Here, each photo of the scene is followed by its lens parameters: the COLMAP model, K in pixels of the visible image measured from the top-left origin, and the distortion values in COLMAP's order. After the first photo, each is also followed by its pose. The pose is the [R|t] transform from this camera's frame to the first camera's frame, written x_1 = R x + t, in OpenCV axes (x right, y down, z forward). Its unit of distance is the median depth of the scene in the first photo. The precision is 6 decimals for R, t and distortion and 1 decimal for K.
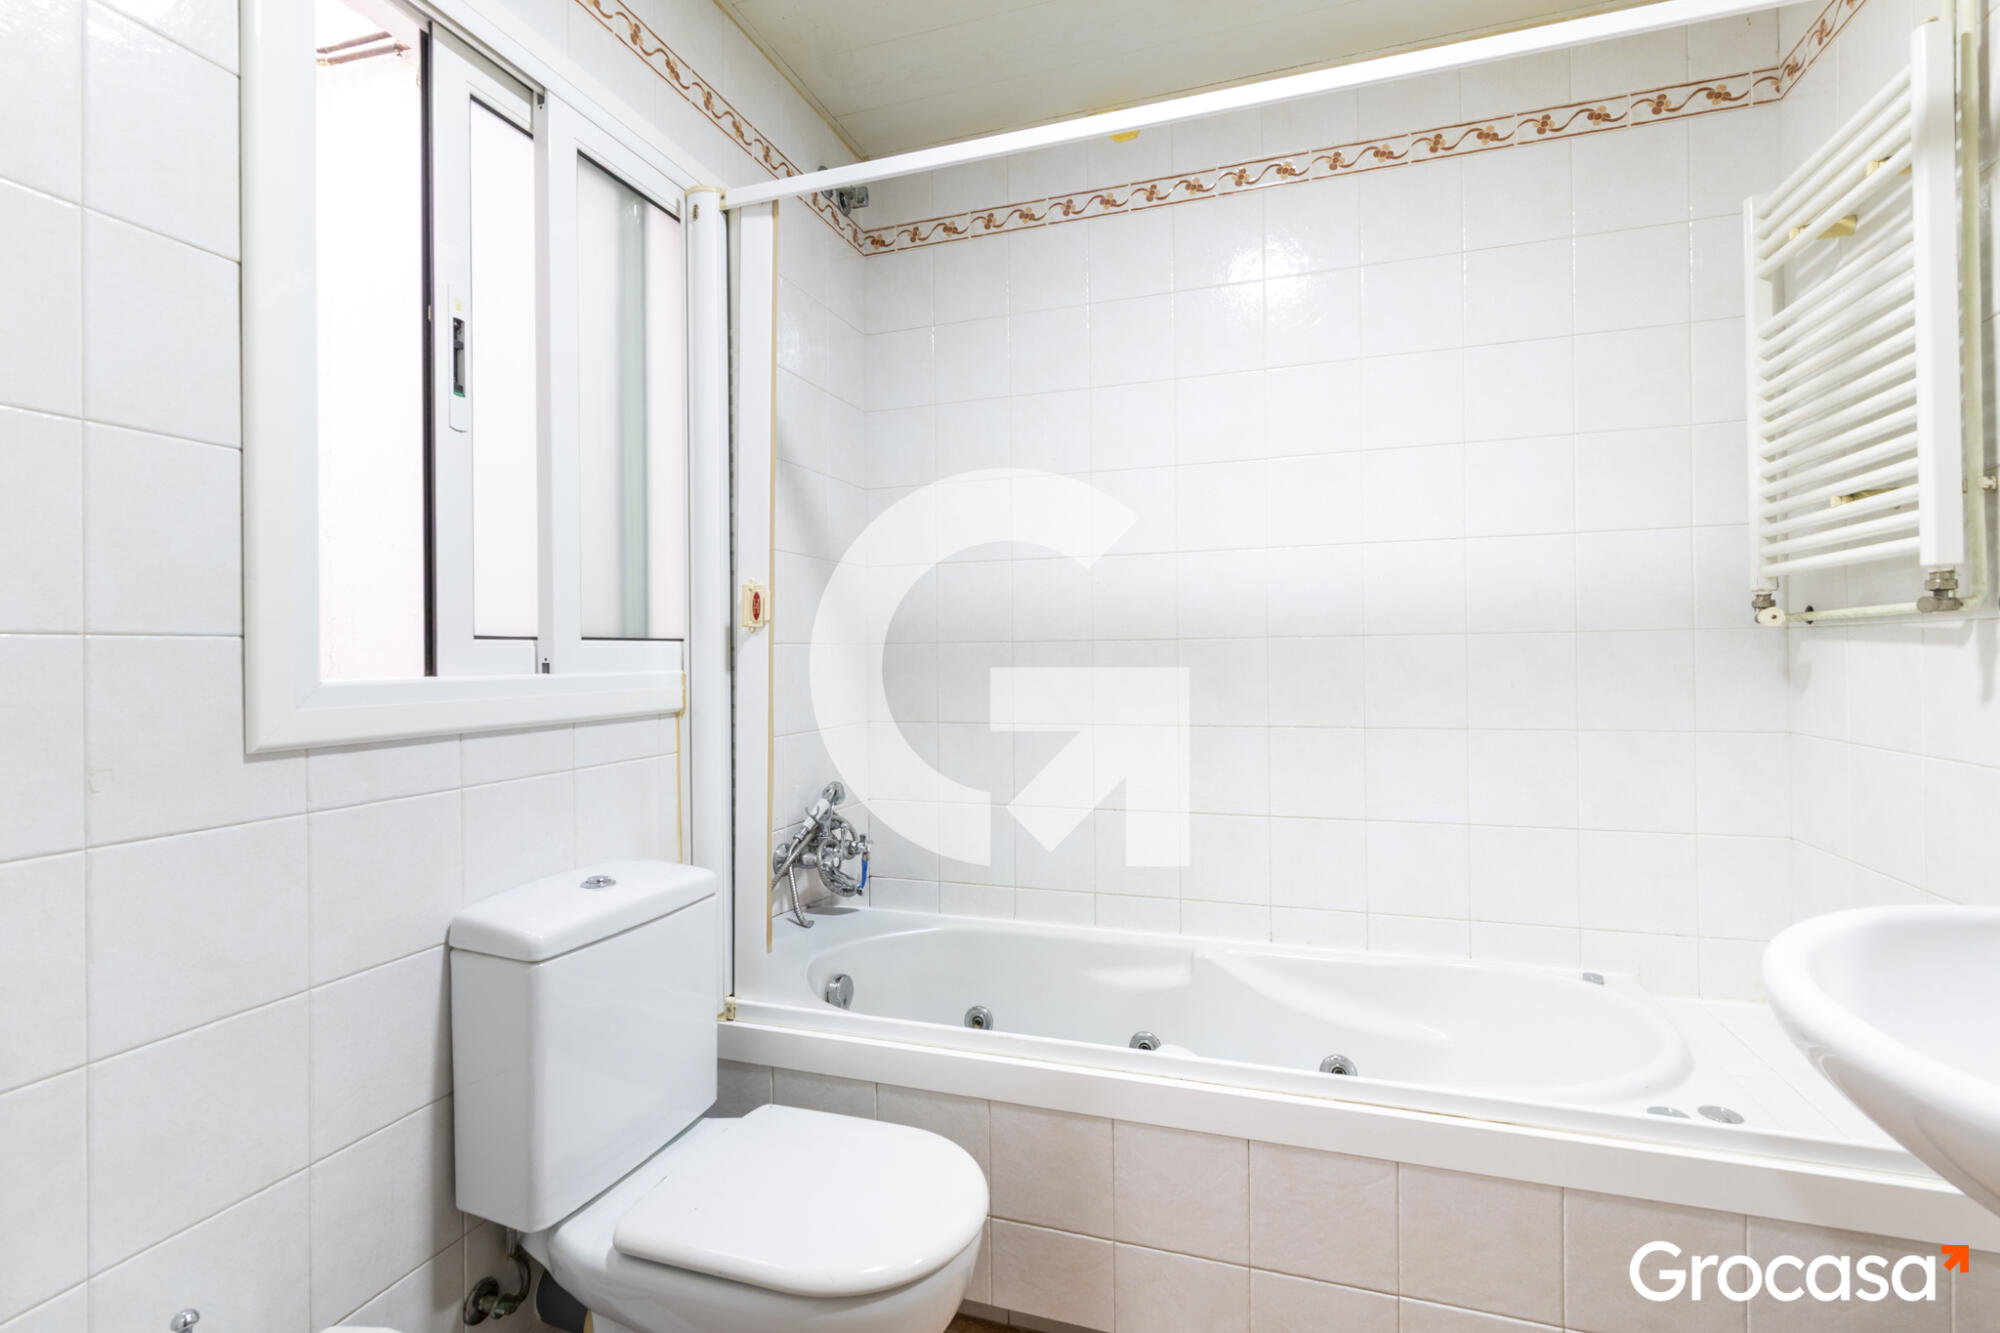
lens RADIAL K [[913.2, 0, 997.7], [0, 913.2, 655.5], [0, 0, 1]] dist [-0.000832, 0.000076]
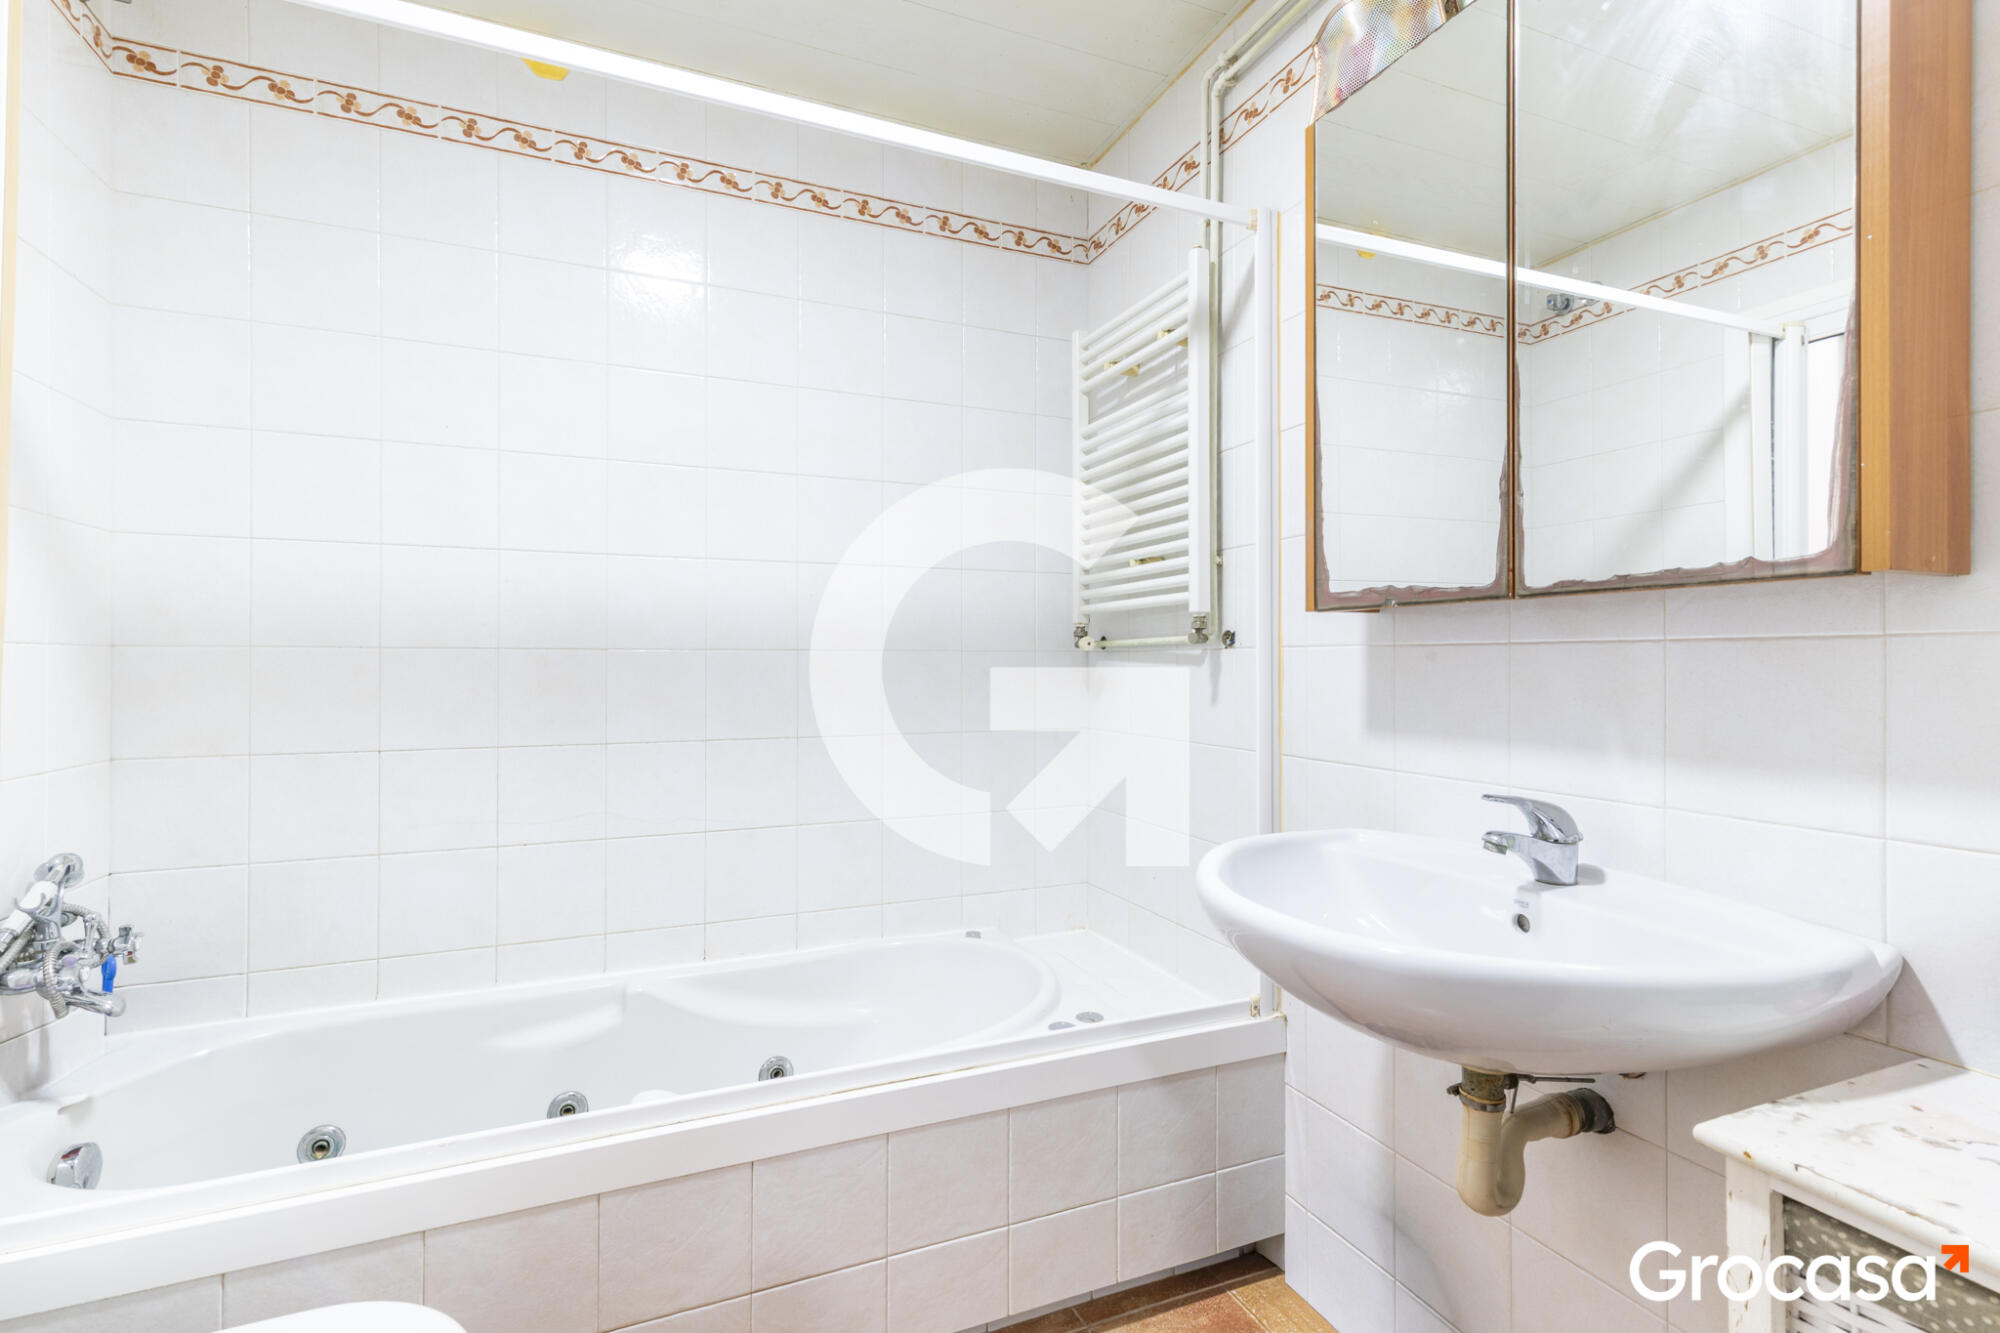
lens RADIAL K [[911.6, 0, 974.6], [0, 911.6, 667.2], [0, 0, 1]] dist [0.022764, -0.005968]
pose [[0.751498, 0.012324, 0.659620, -0.171577], [-0.009130, 0.999924, -0.008281, 0.005505], [-0.659672, 0.000200, 0.751553, 0.087853]]
